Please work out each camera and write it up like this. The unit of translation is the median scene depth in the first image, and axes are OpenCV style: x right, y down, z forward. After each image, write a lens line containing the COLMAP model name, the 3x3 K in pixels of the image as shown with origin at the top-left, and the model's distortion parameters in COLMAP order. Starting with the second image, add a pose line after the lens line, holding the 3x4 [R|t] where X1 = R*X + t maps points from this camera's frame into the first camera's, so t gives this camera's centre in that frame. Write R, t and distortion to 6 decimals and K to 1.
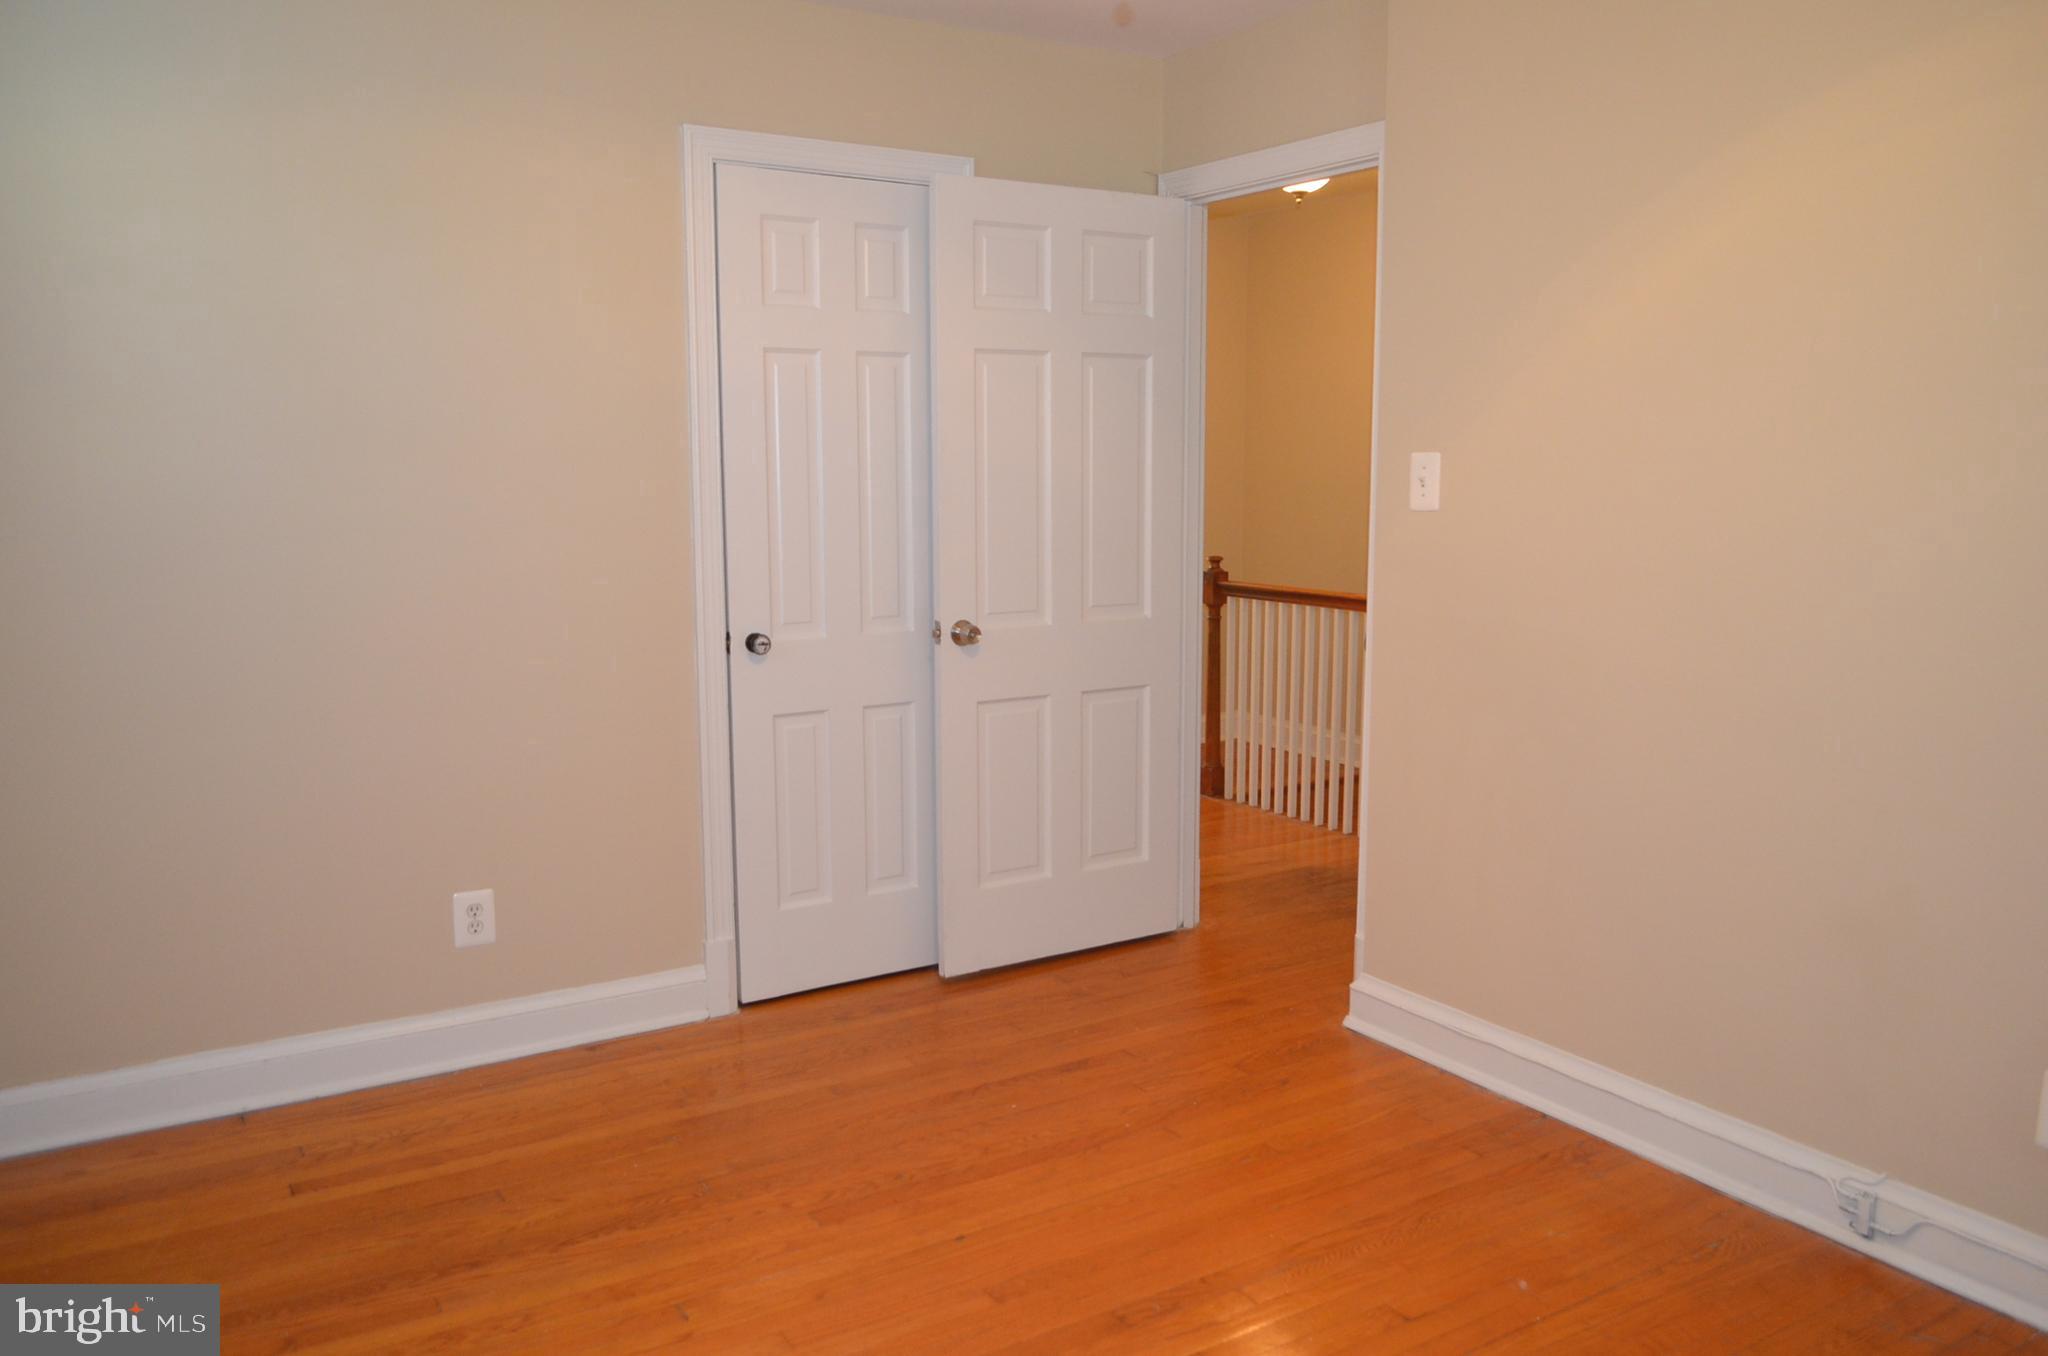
lens RADIAL K [[1602.9, 0, 1024.0], [0, 1602.9, 678.0], [0, 0, 1]] dist [0.004495, 0.005198]
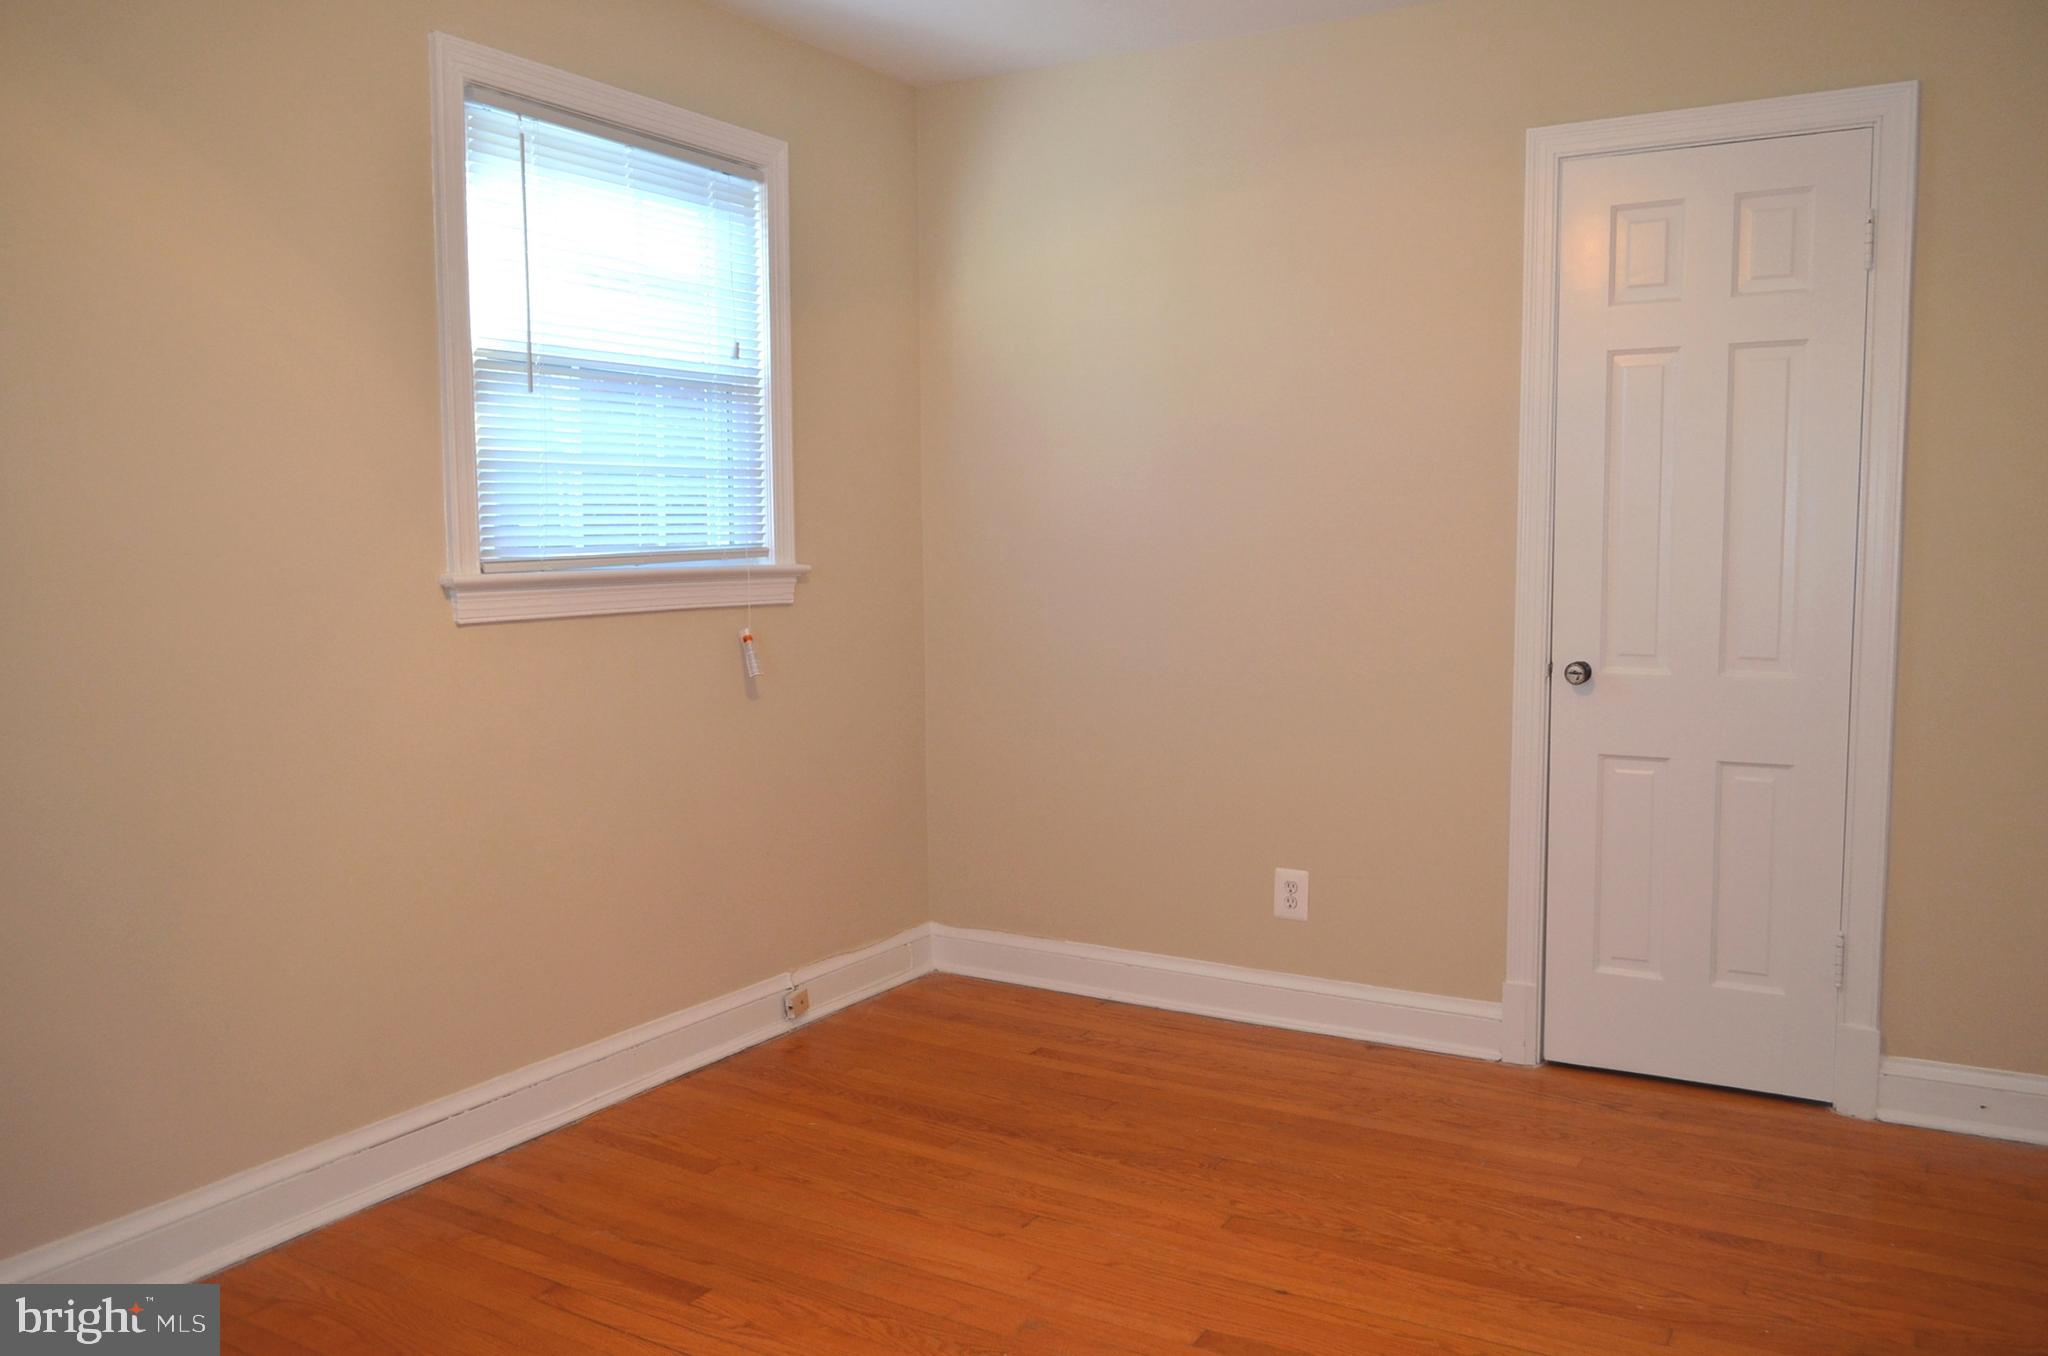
lens RADIAL K [[1602.9, 0, 1024.0], [0, 1602.9, 678.0], [0, 0, 1]] dist [0.004495, 0.005198]
pose [[0.464331, 0.088471, -0.881232, 0.537967], [-0.114282, 0.992665, 0.039443, -0.020646], [0.878258, 0.082394, 0.471035, 0.311374]]
